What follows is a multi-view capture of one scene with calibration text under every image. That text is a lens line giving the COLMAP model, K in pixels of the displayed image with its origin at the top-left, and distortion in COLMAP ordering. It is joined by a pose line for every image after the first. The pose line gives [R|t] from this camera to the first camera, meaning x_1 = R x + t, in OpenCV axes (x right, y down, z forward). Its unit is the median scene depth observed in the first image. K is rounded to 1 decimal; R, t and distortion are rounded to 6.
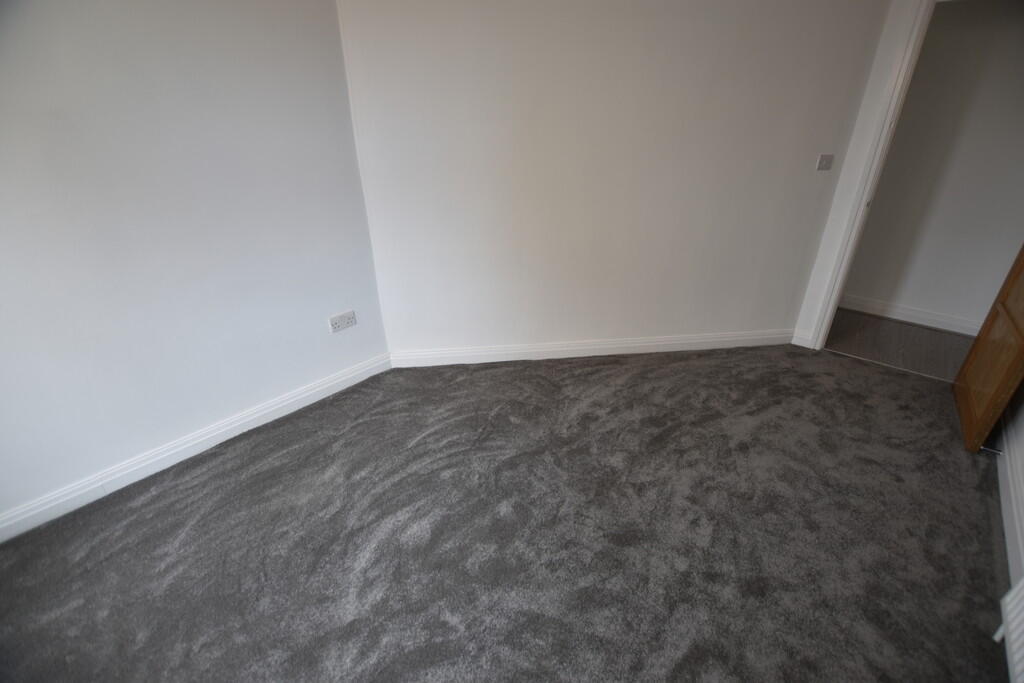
lens RADIAL K [[452.4, 0, 520.5], [0, 452.4, 346.2], [0, 0, 1]] dist [-0.025632, 0.000081]
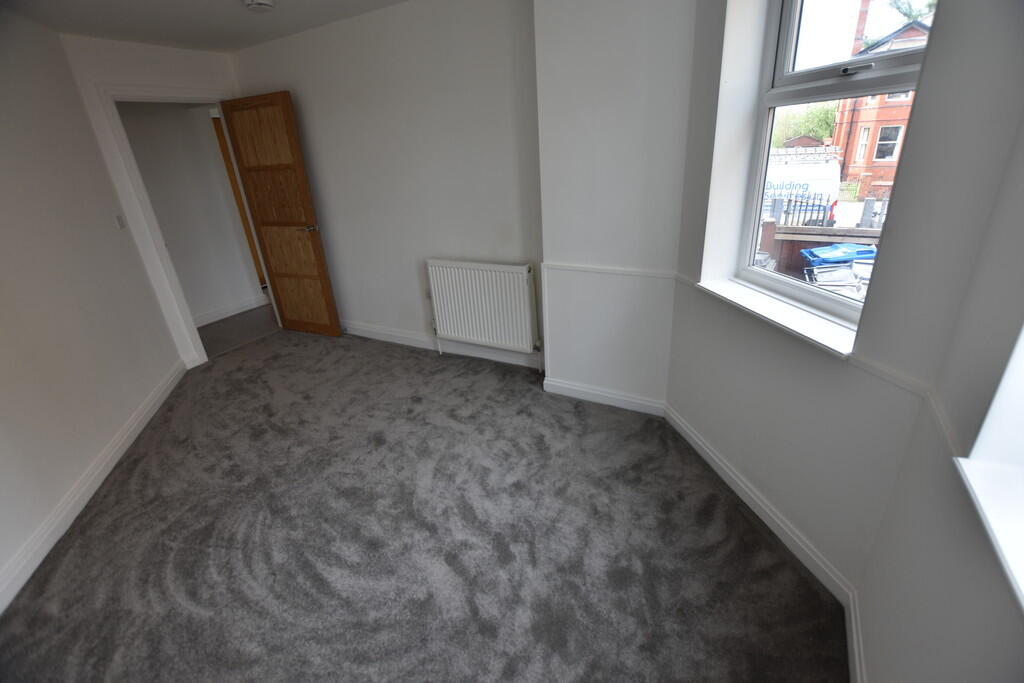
lens RADIAL K [[452.4, 0, 520.5], [0, 452.4, 346.2], [0, 0, 1]] dist [-0.025632, 0.000081]
pose [[-0.213909, -0.376973, 0.901185, -0.800328], [0.507035, 0.745688, 0.432280, -0.155033], [-0.834960, 0.549401, 0.031629, 0.293098]]
